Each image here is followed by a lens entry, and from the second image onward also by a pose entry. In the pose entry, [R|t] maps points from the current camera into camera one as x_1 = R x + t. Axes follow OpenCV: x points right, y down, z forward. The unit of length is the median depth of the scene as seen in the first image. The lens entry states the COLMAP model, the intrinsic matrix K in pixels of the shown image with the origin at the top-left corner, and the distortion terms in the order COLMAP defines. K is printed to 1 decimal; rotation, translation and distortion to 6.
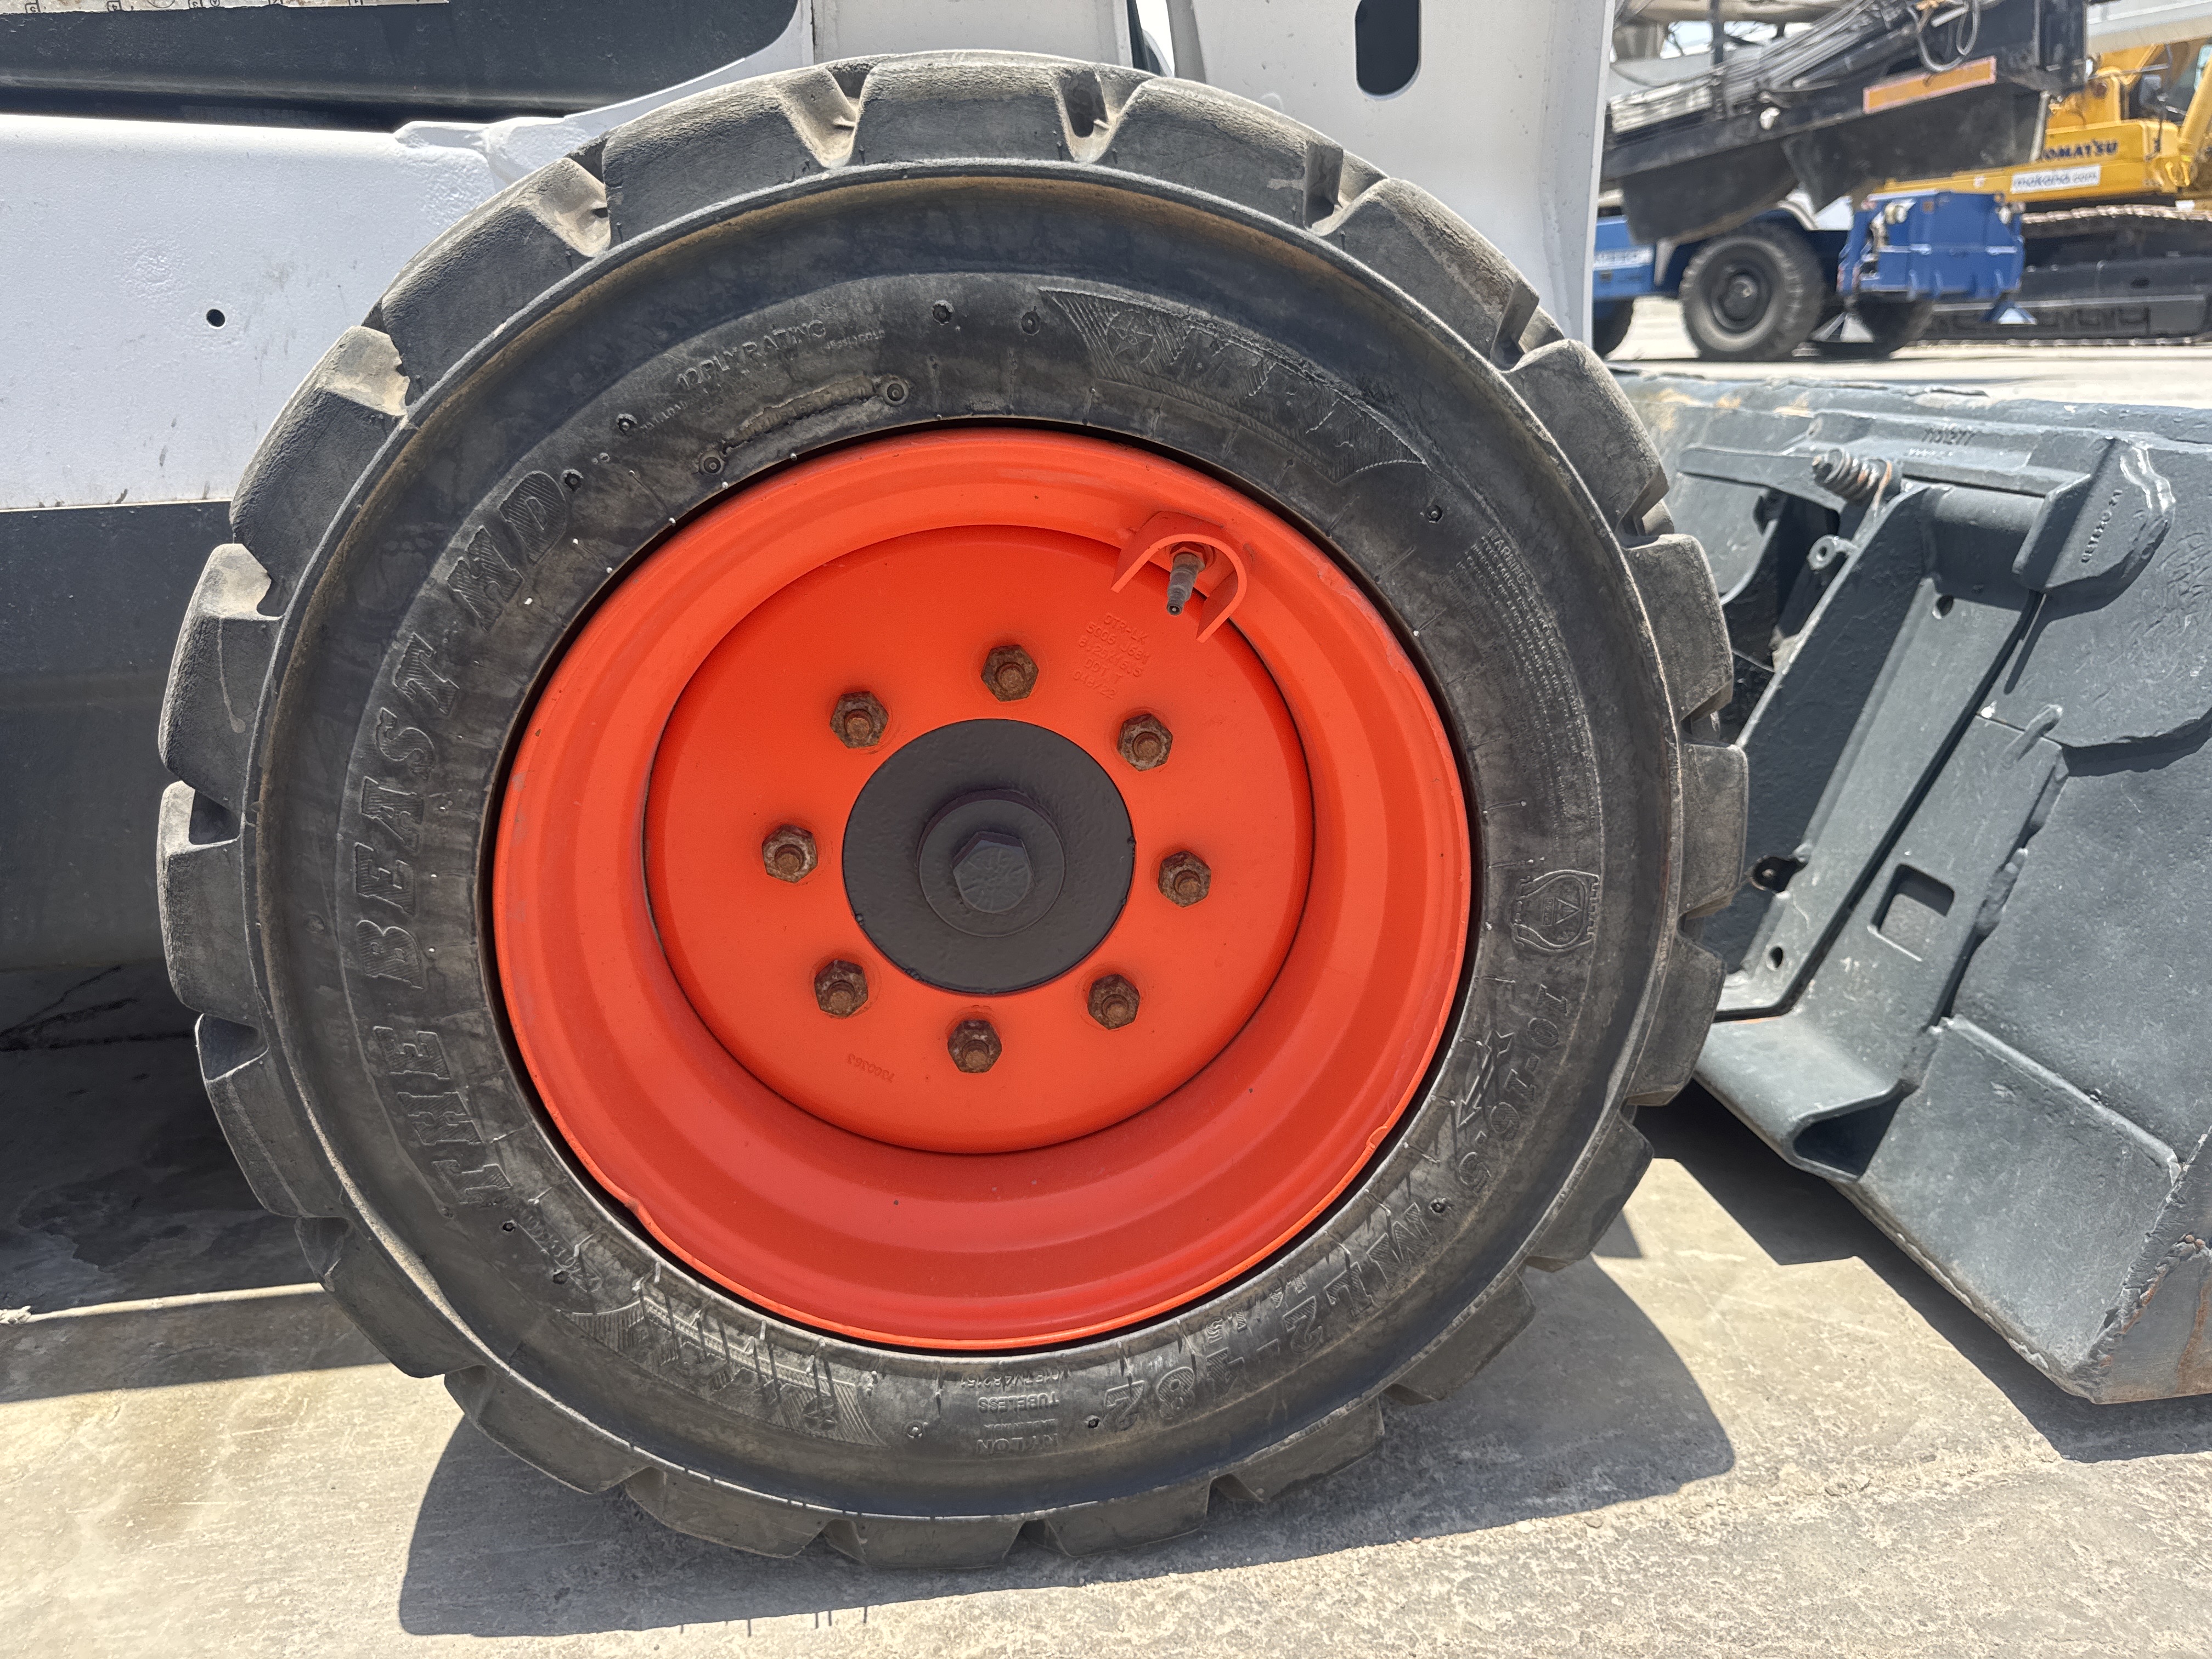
lens RADIAL K [[1652.8, 0, 1094.4], [0, 1652.8, 832.5], [0, 0, 1]] dist [-0.009212, -0.006556]
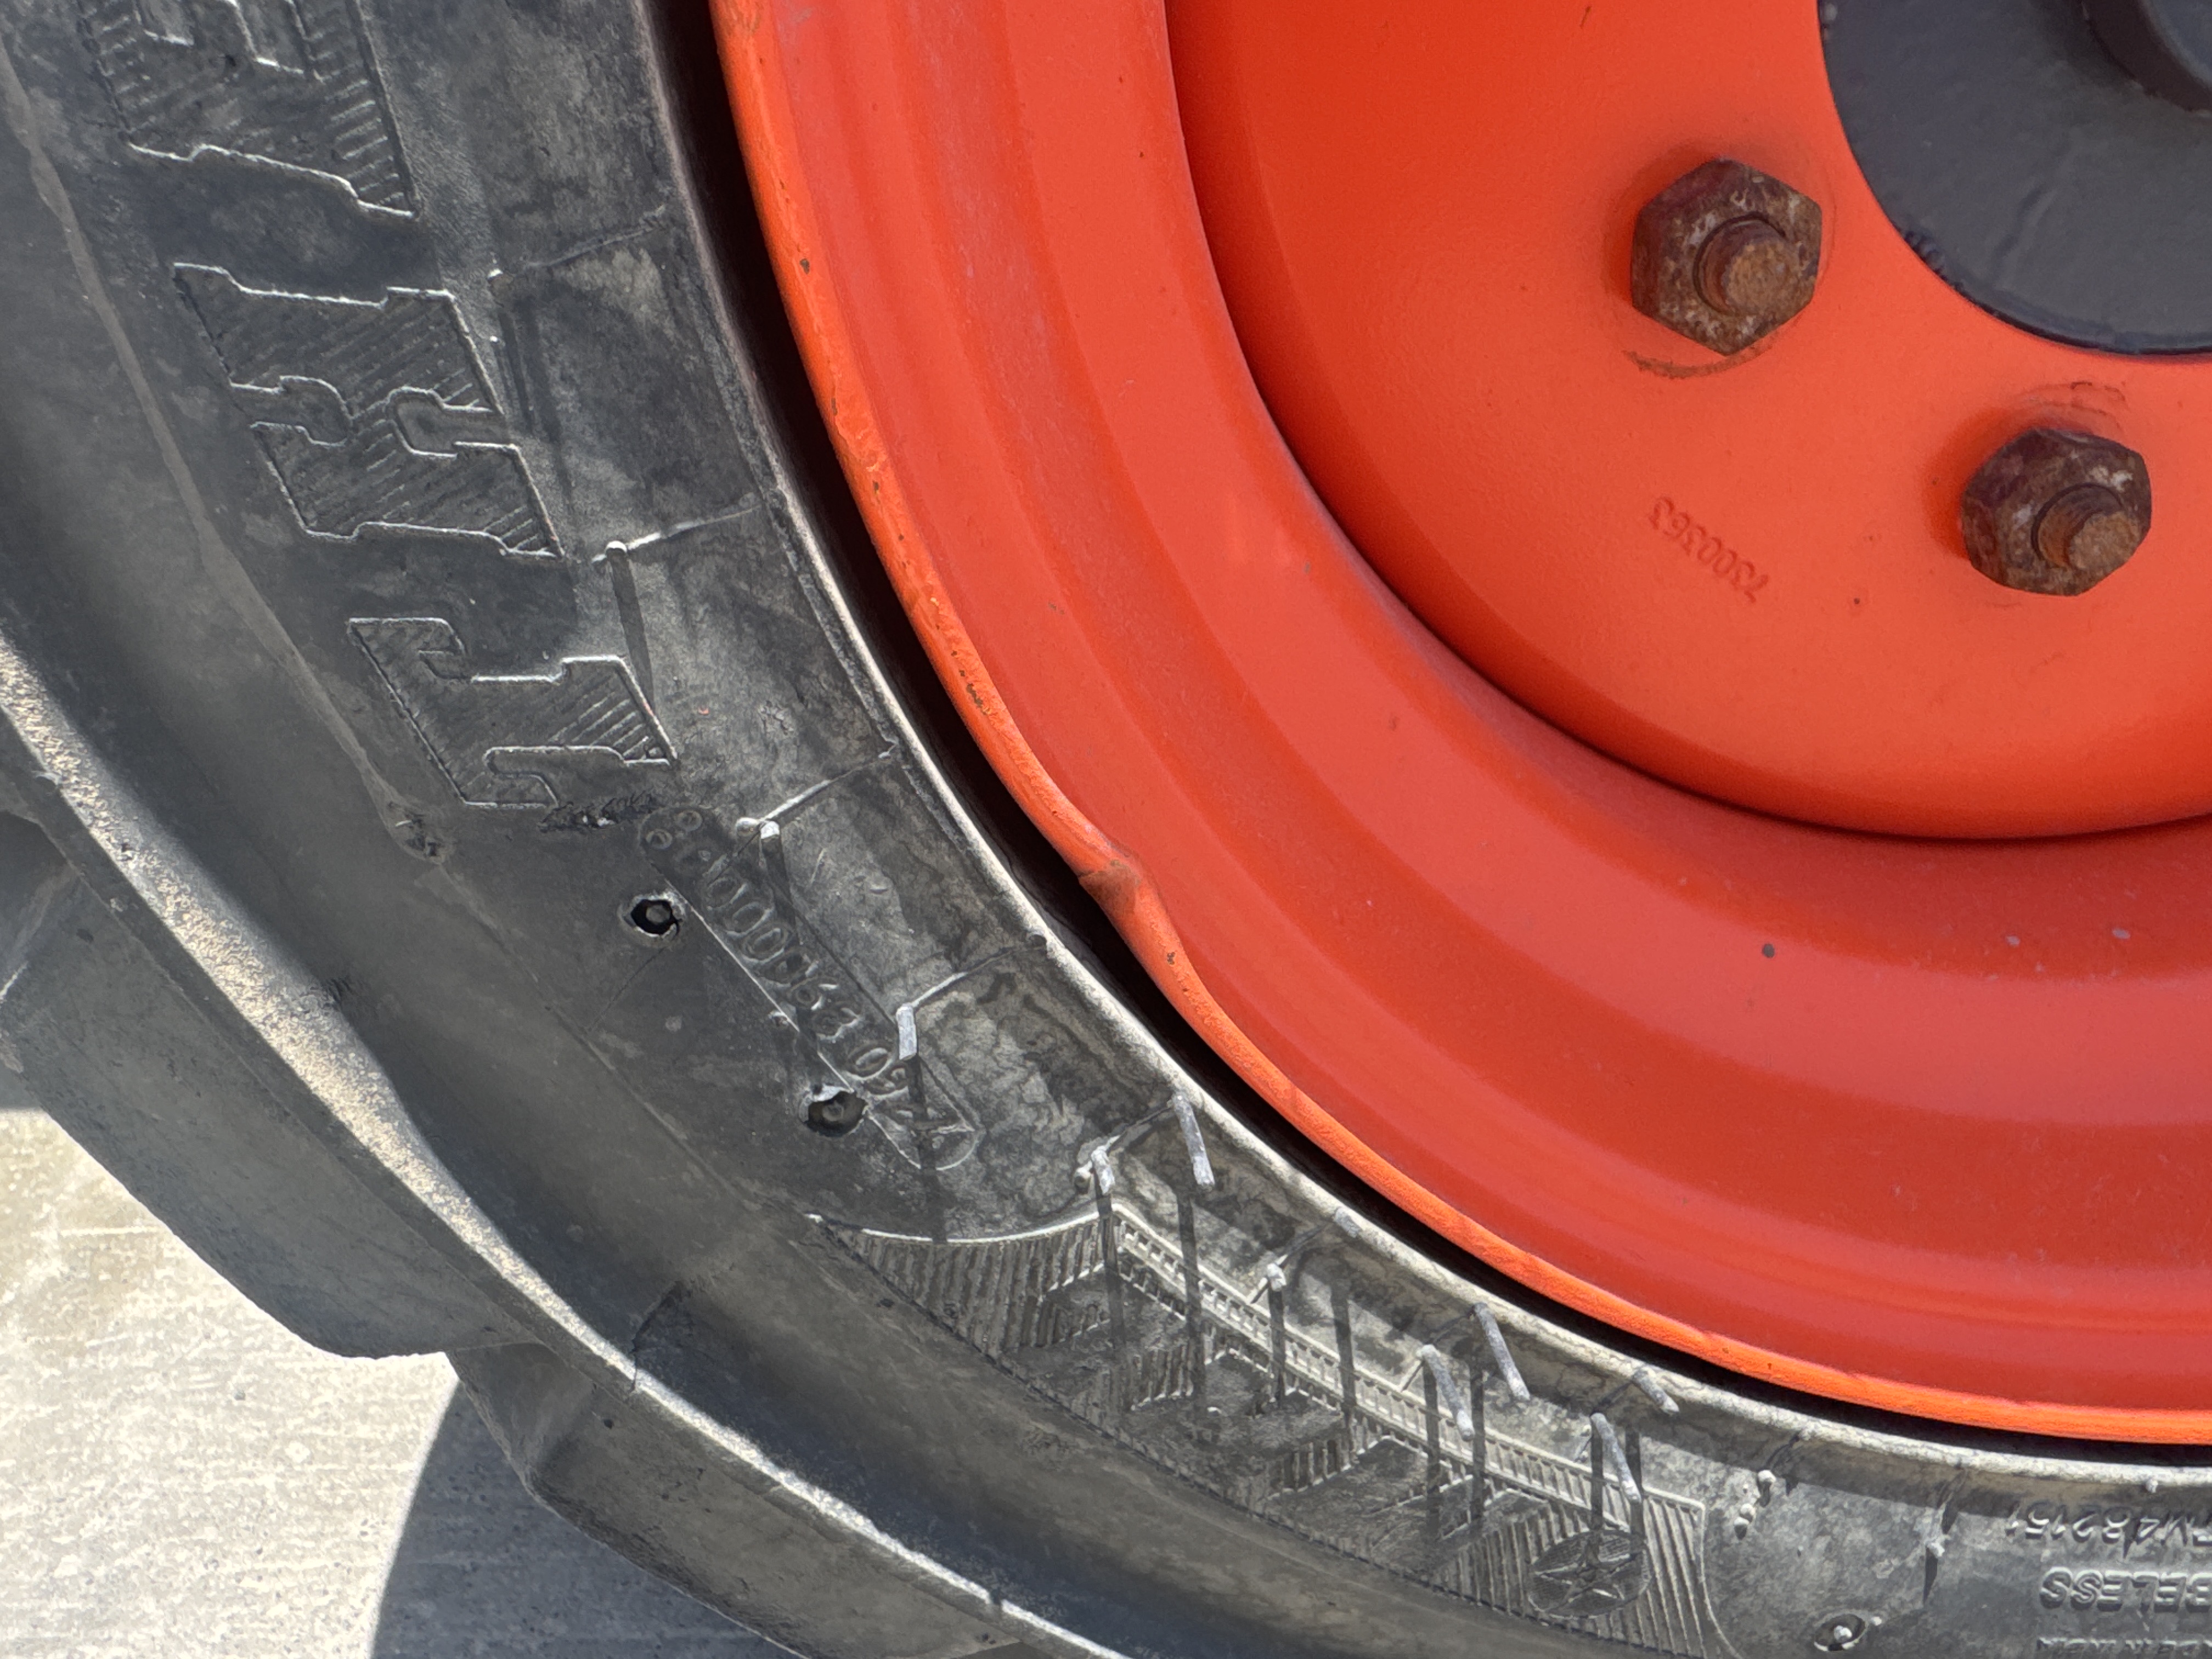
lens RADIAL K [[1543.1, 0, 1107.8], [0, 1543.1, 903.5], [0, 0, 1]] dist [-0.006903, -0.005610]
pose [[0.993547, 0.110946, -0.023558, -0.272041], [-0.102820, 0.968727, 0.225825, 0.171215], [0.047876, -0.221945, 0.973883, 0.749177]]
